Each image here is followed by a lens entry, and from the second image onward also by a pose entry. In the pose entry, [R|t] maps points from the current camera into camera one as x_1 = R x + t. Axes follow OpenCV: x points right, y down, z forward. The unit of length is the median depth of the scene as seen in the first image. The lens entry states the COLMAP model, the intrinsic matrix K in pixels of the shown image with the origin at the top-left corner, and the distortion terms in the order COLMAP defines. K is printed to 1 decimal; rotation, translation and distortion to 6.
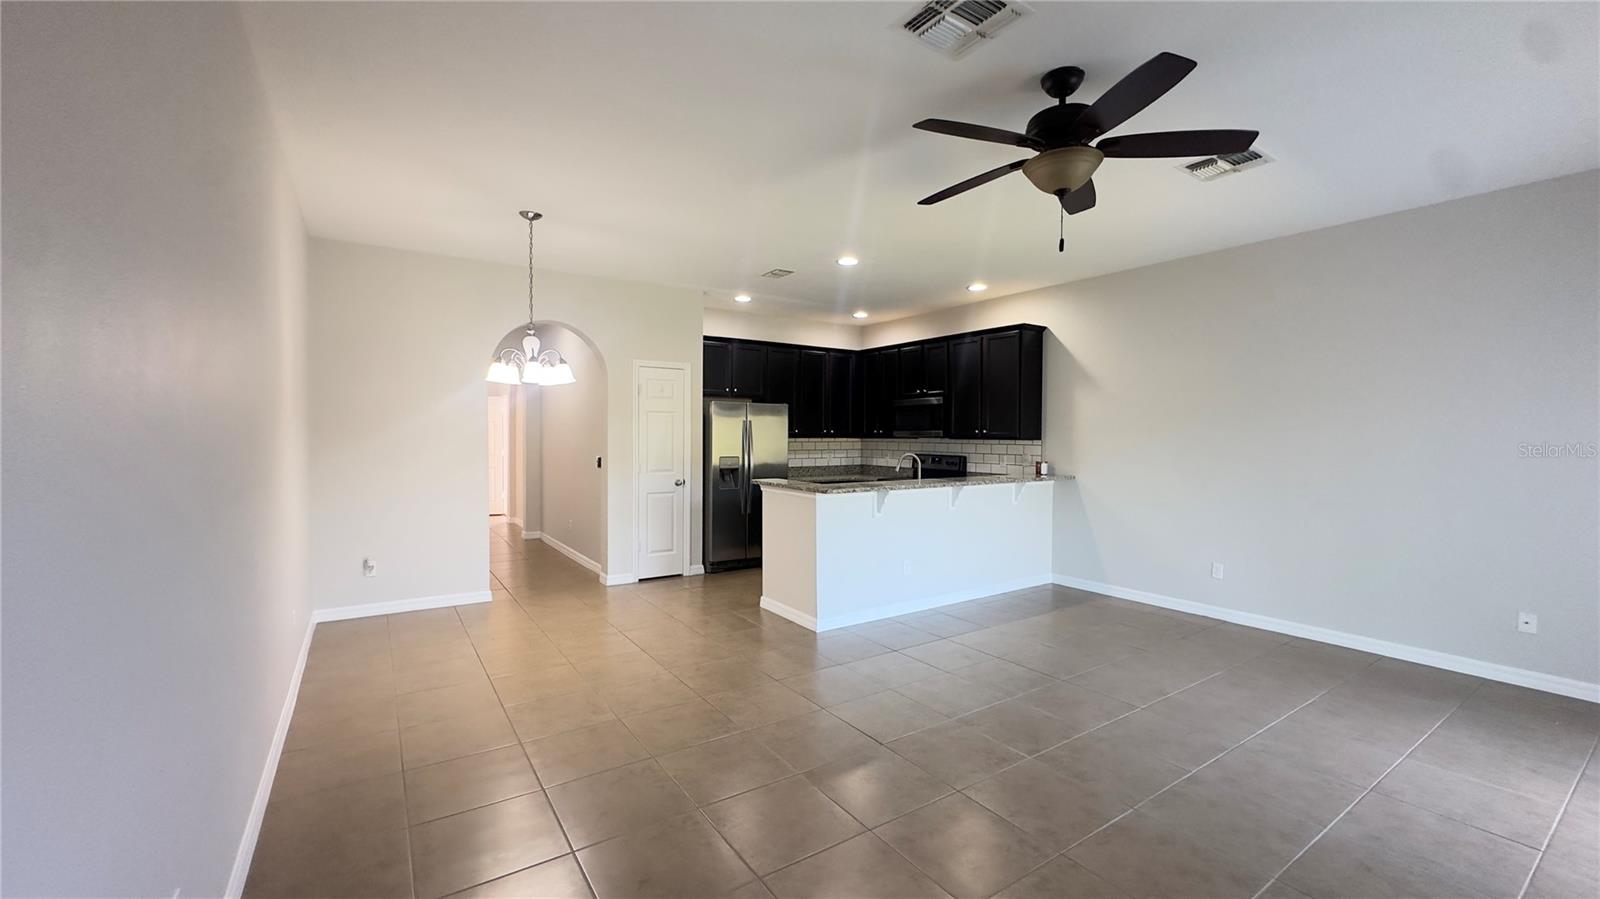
lens RADIAL K [[638.6, 0, 800.0], [0, 638.6, 449.5], [0, 0, 1]] dist [-0.004329, 0.000139]
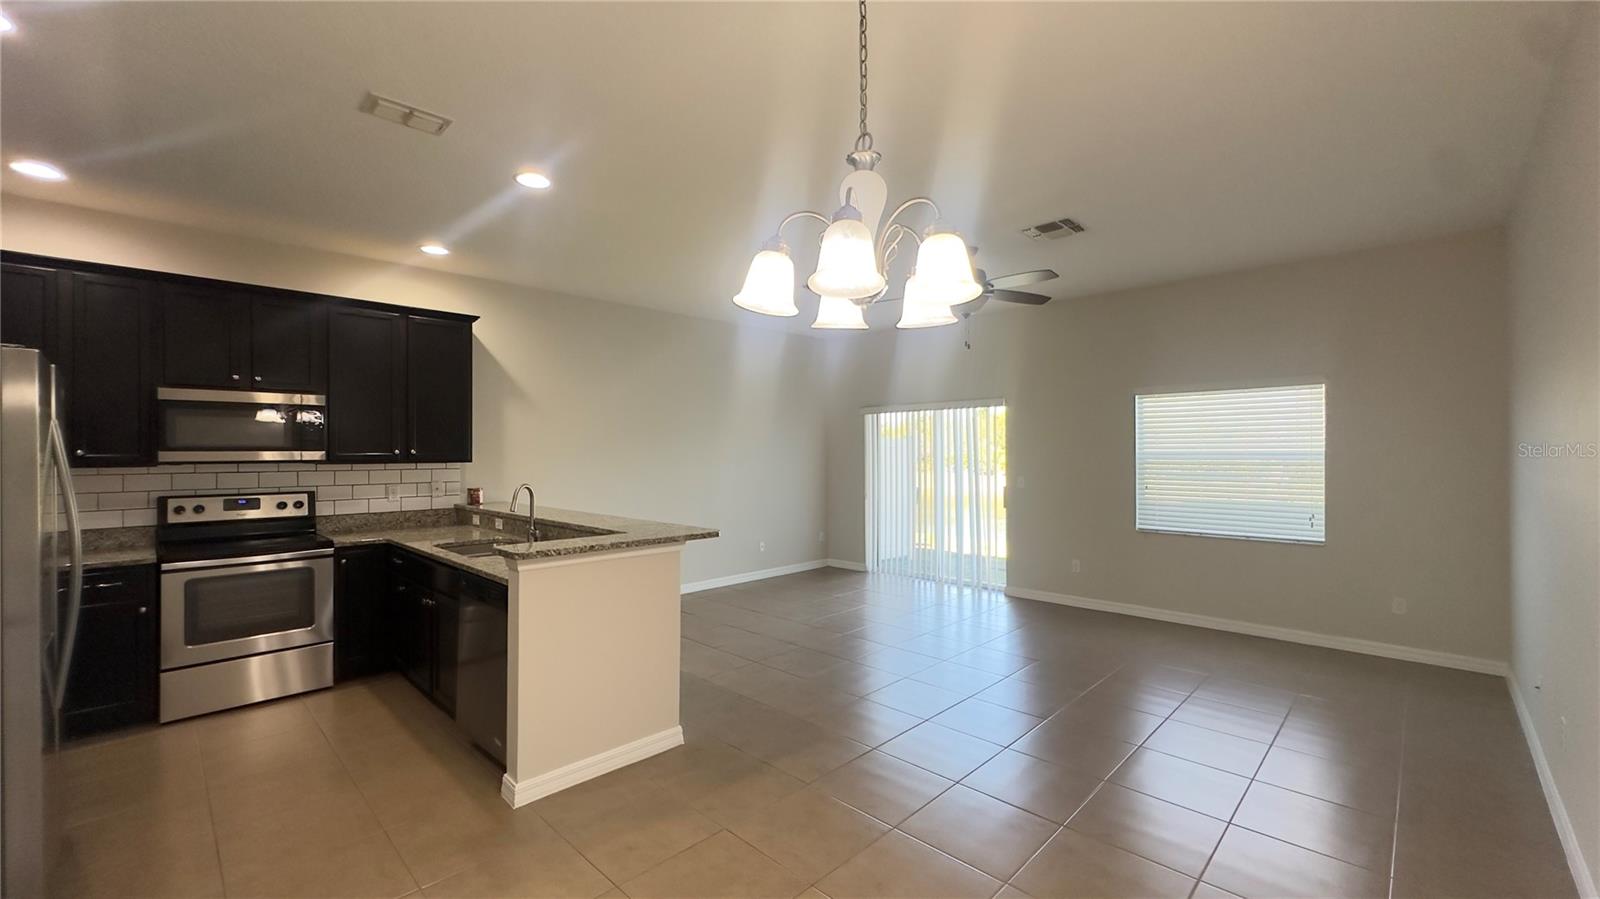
lens RADIAL K [[638.6, 0, 800.0], [0, 638.6, 449.5], [0, 0, 1]] dist [-0.004329, 0.000139]
pose [[-0.197935, 0.000499, 0.980215, -0.482748], [0.027076, 0.999621, 0.004958, -0.022532], [-0.979841, 0.027521, -0.197873, 0.719123]]
